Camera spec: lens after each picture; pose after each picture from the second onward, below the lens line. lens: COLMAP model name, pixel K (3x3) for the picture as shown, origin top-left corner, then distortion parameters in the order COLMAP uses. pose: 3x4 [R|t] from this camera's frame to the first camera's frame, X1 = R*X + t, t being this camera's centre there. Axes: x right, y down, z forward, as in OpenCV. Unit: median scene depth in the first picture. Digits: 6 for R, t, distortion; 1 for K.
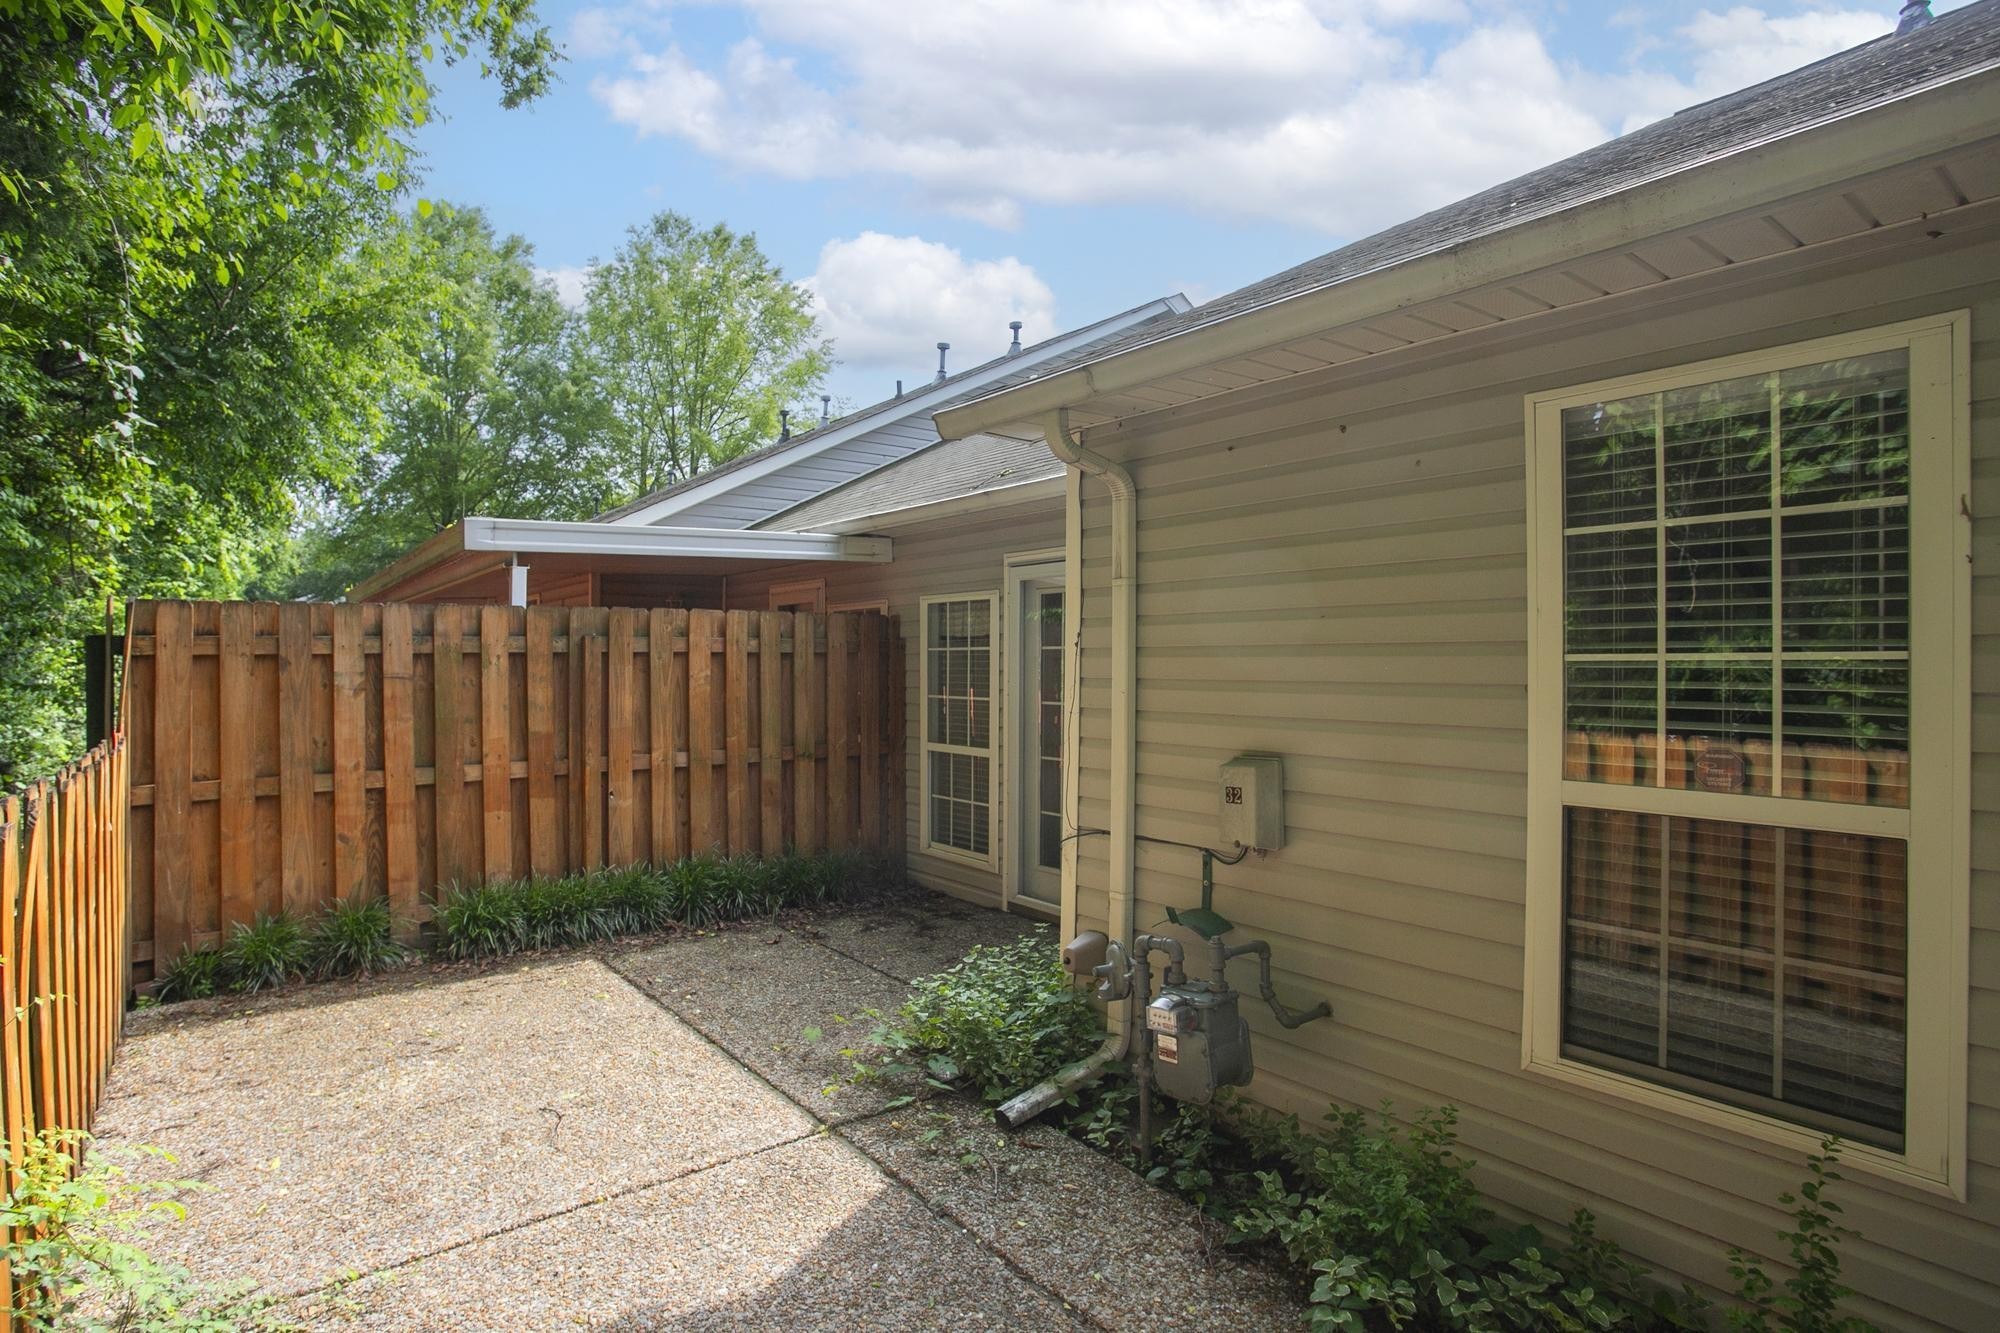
lens RADIAL K [[971.1, 0, 1011.1], [0, 971.1, 655.1], [0, 0, 1]] dist [-0.055551, 0.013729]
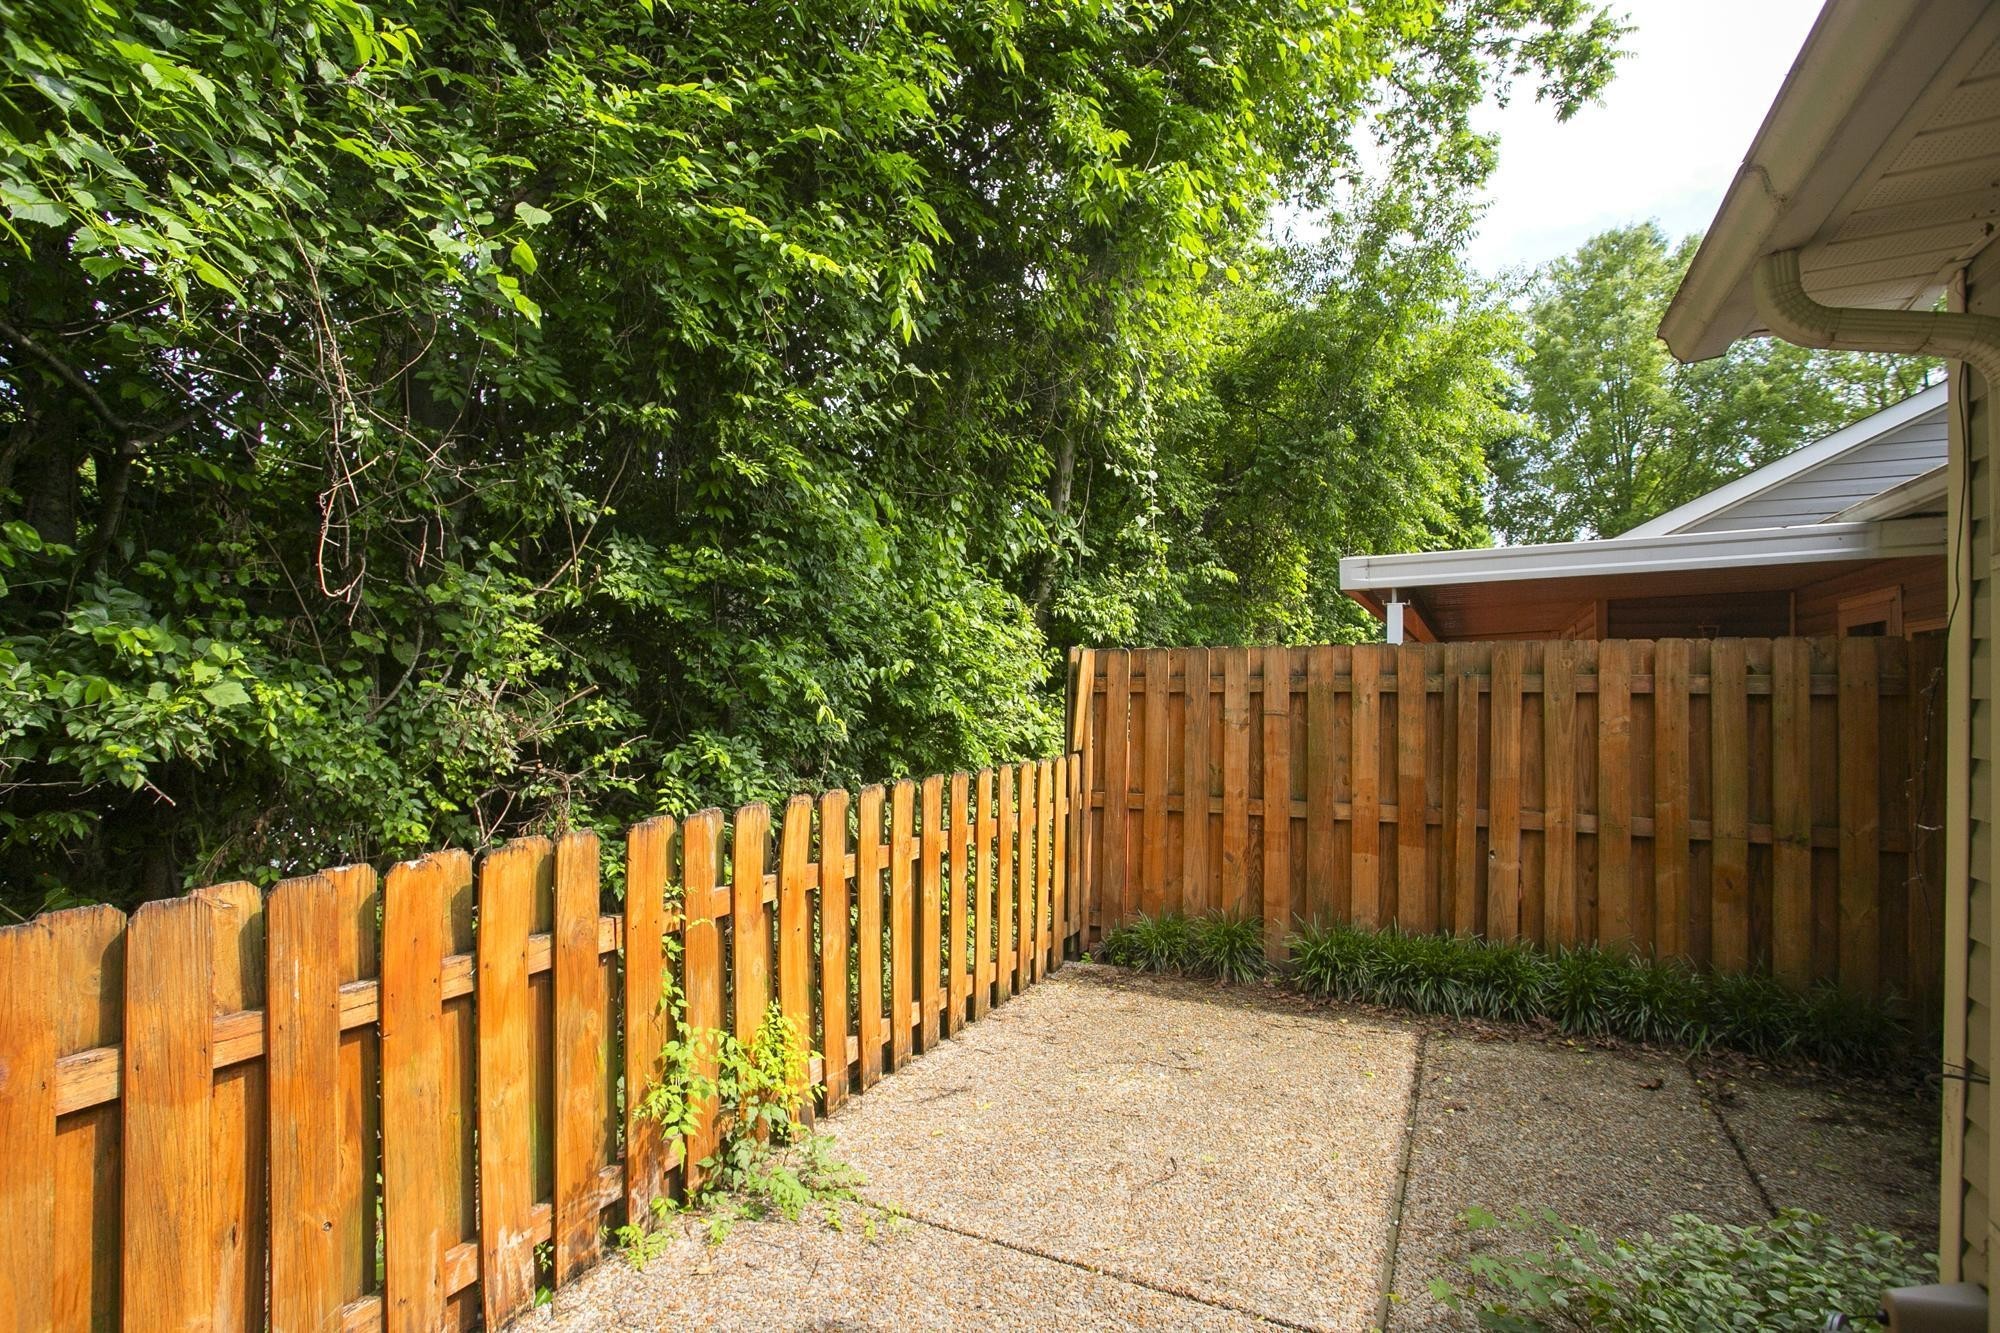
lens RADIAL K [[971.1, 0, 1004.0], [0, 971.1, 662.2], [0, 0, 1]] dist [-0.055551, 0.013729]
pose [[0.439566, -0.016916, -0.898051, 0.184900], [-0.007861, 0.999712, -0.022679, -0.007288], [0.898176, 0.017028, 0.439306, 0.223486]]
